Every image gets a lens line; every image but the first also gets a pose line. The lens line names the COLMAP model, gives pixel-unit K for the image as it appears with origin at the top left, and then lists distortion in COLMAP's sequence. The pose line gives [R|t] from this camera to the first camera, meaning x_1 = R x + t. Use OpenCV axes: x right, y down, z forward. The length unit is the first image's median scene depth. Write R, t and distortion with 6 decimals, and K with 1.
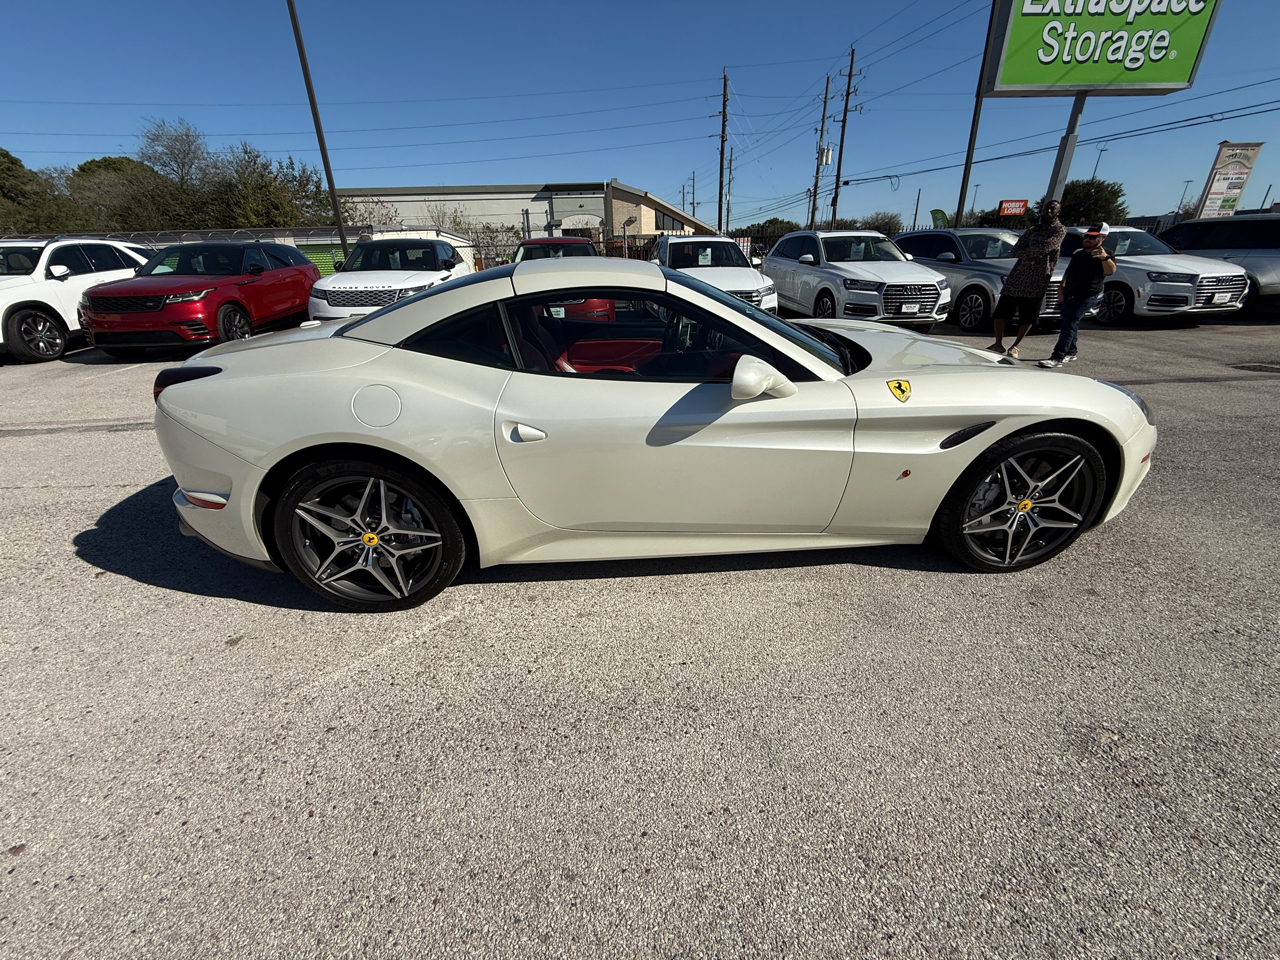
lens RADIAL K [[516.2, 0, 640.0], [0, 516.2, 480.0], [0, 0, 1]] dist [0.000700, 0.000087]
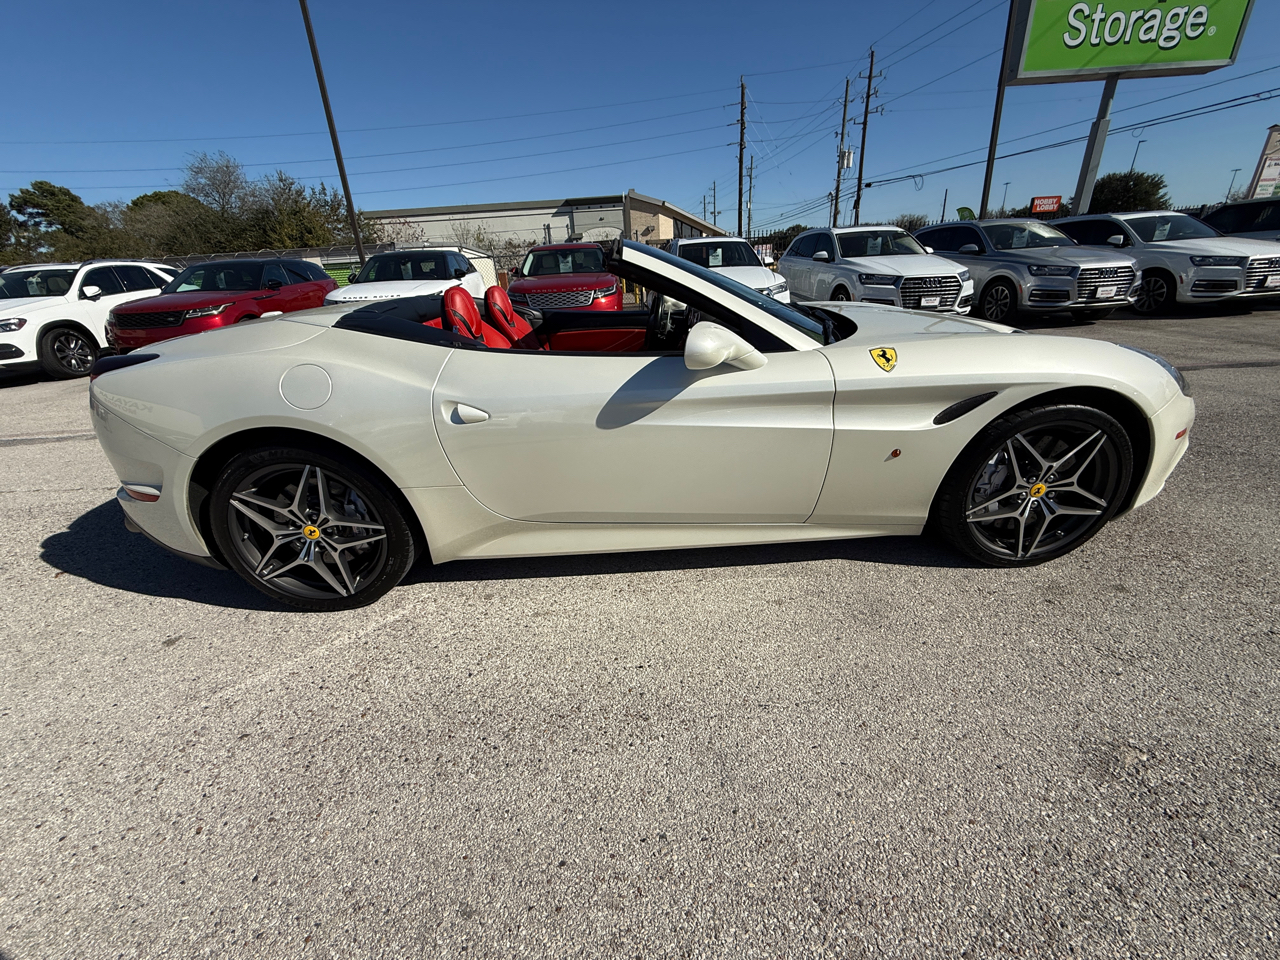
lens RADIAL K [[516.2, 0, 640.0], [0, 516.2, 480.0], [0, 0, 1]] dist [0.000700, 0.000087]
pose [[0.998604, -0.013116, -0.051173, 0.031120], [0.012046, 0.999703, -0.021179, 0.011897], [0.051436, 0.020533, 0.998465, 0.023531]]
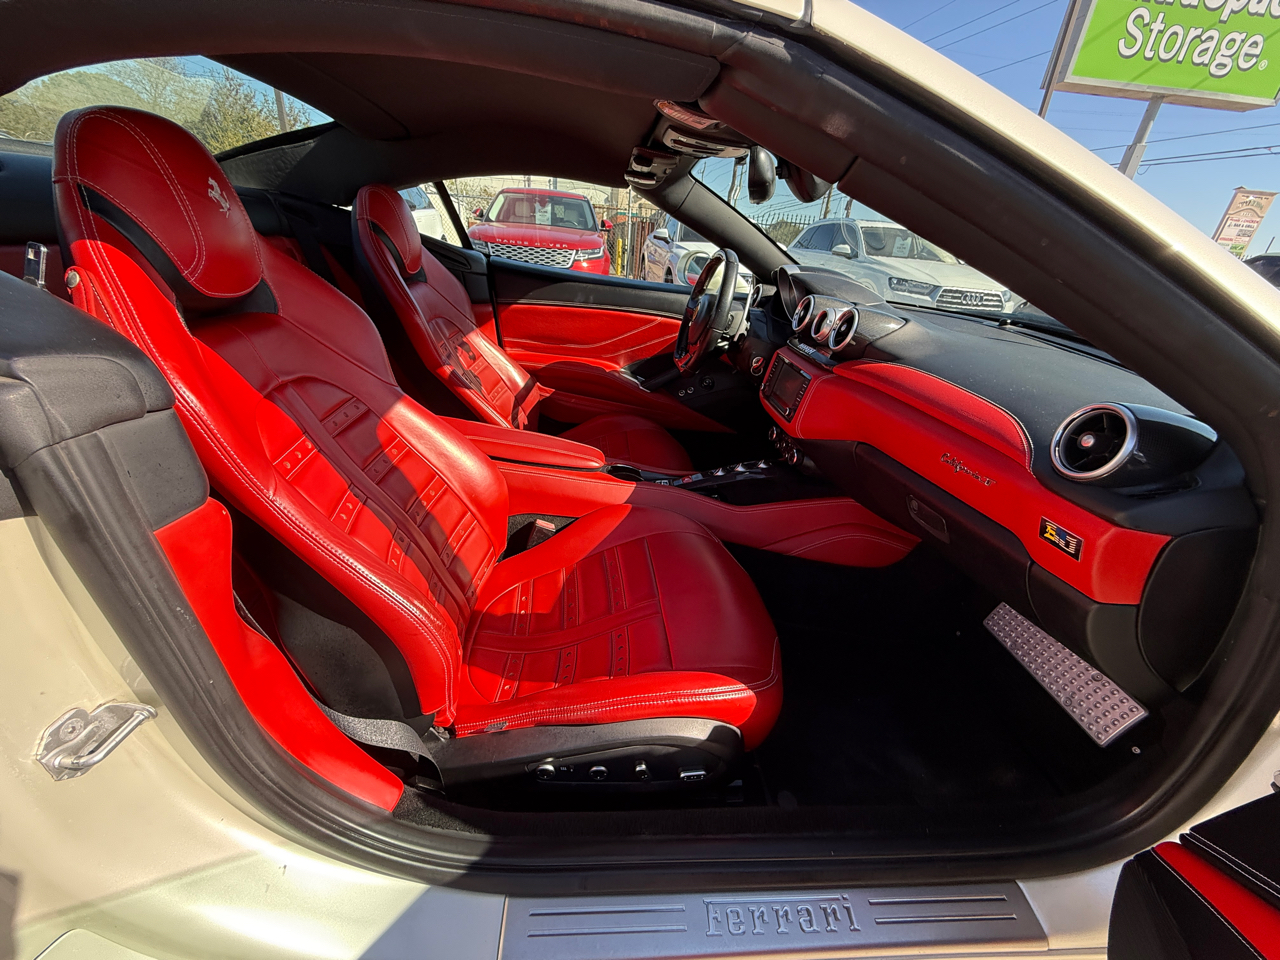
lens RADIAL K [[516.2, 0, 640.0], [0, 516.2, 480.0], [0, 0, 1]] dist [0.000700, 0.000087]
pose [[0.995278, 0.090501, 0.035099, -0.000322], [-0.091265, 0.995610, 0.020792, -0.050407], [-0.033063, -0.023897, 0.999168, 0.192543]]
